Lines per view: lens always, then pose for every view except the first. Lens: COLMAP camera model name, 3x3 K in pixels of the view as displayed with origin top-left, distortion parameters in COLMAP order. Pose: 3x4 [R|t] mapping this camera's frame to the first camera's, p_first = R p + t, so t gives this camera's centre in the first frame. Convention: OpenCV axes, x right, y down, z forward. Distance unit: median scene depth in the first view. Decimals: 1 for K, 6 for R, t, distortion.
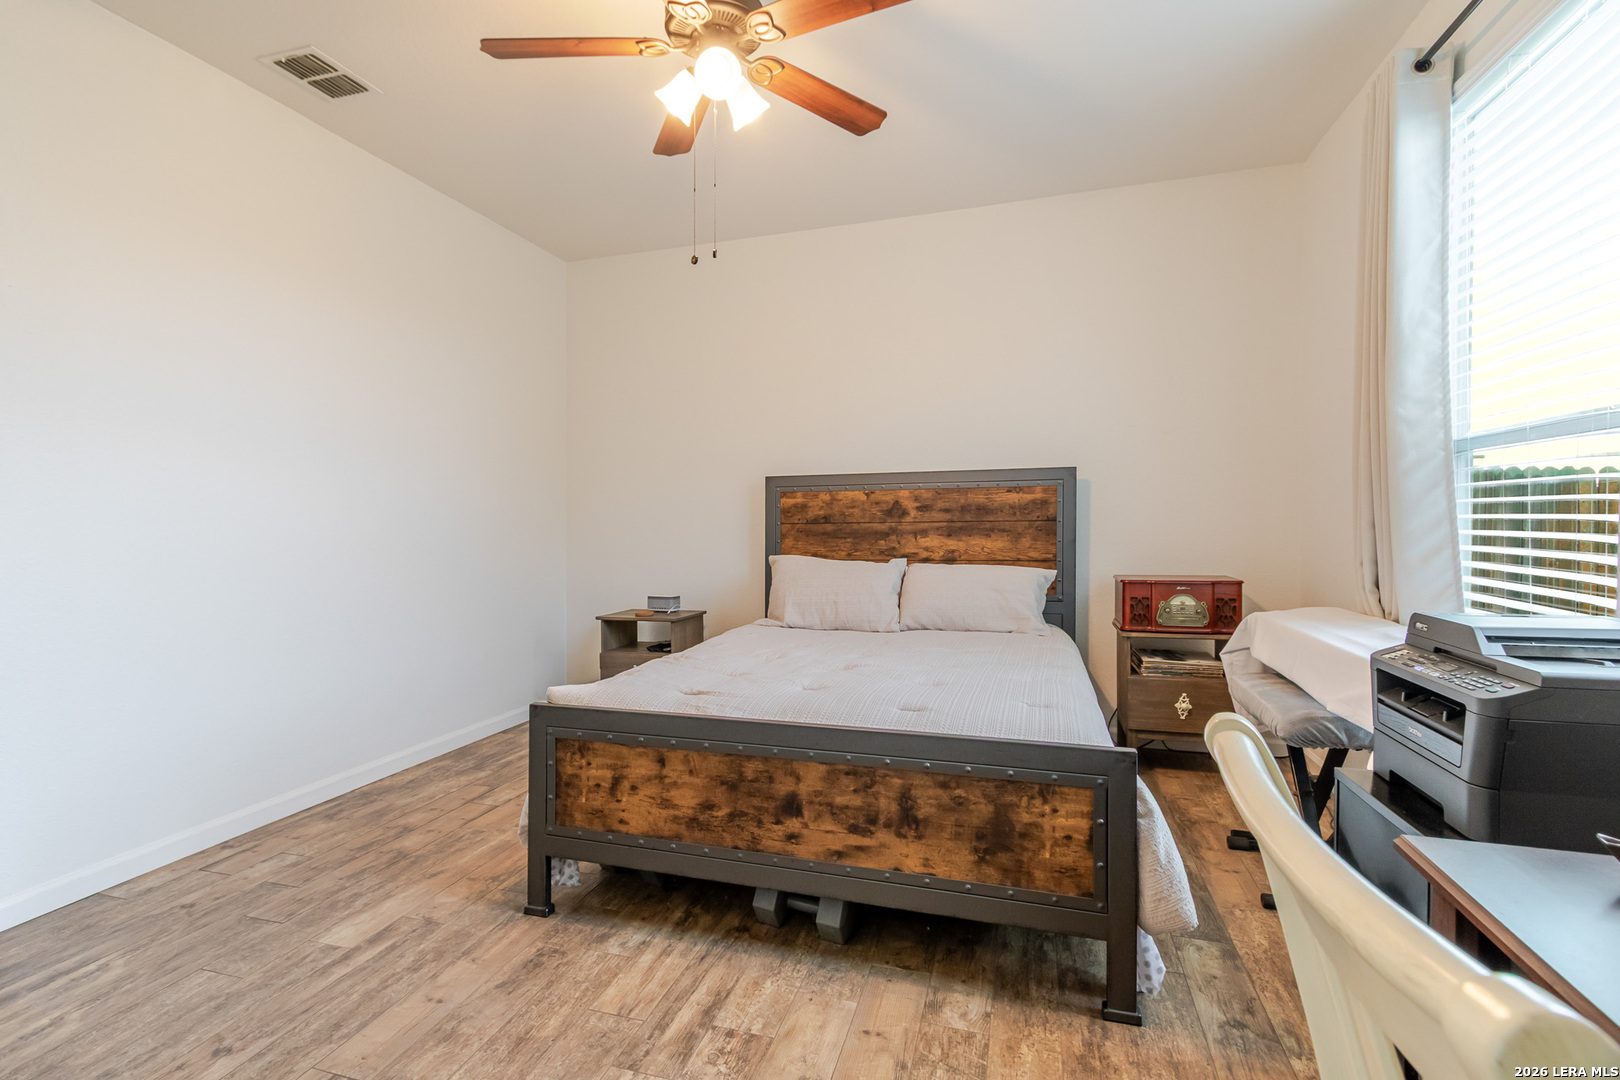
lens RADIAL K [[745.8, 0, 792.6], [0, 745.8, 522.8], [0, 0, 1]] dist [0.003768, 0.000180]
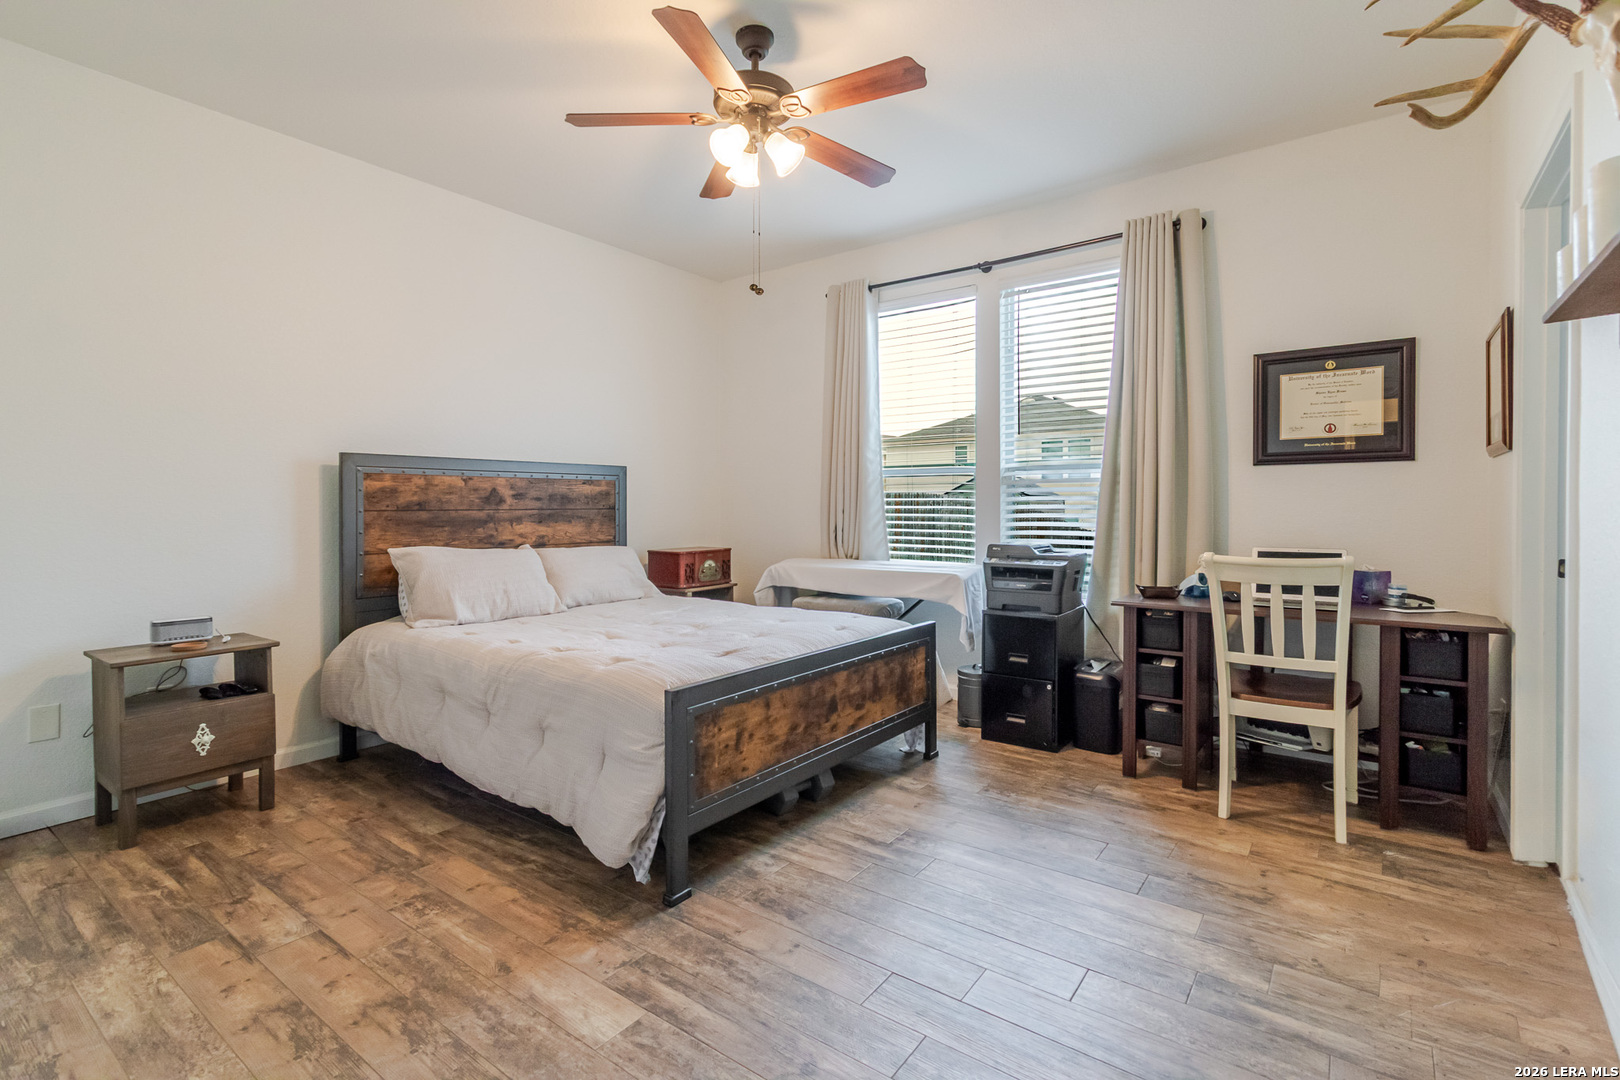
lens RADIAL K [[745.8, 0, 792.6], [0, 745.8, 522.8], [0, 0, 1]] dist [0.003768, 0.000180]
pose [[0.345473, -0.011288, 0.938361, -1.171336], [0.003405, 0.999936, 0.010775, 0.013045], [-0.938422, -0.000527, 0.345490, 0.500785]]
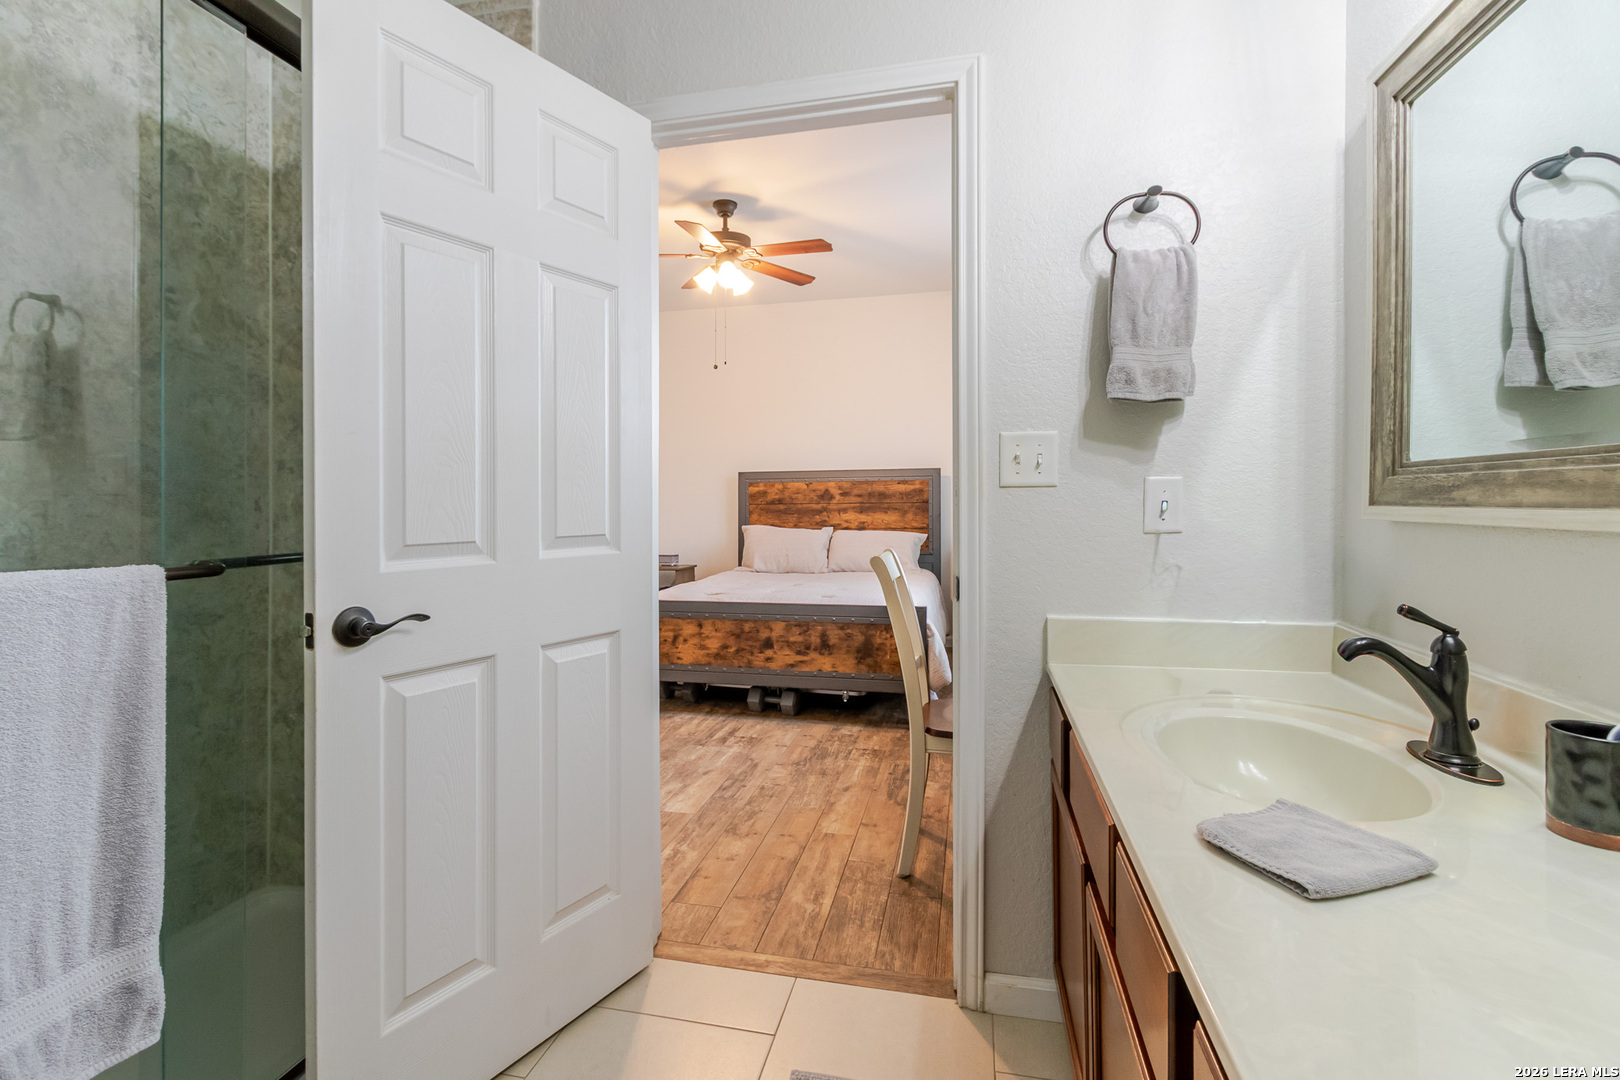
lens RADIAL K [[747.5, 0, 796.2], [0, 747.5, 499.1], [0, 0, 1]] dist [0.000756, 0.000029]
pose [[0.996772, 0.001277, 0.080271, -0.076218], [-0.000652, 0.999969, -0.007812, 0.004035], [-0.080279, 0.007734, 0.996742, -0.880774]]
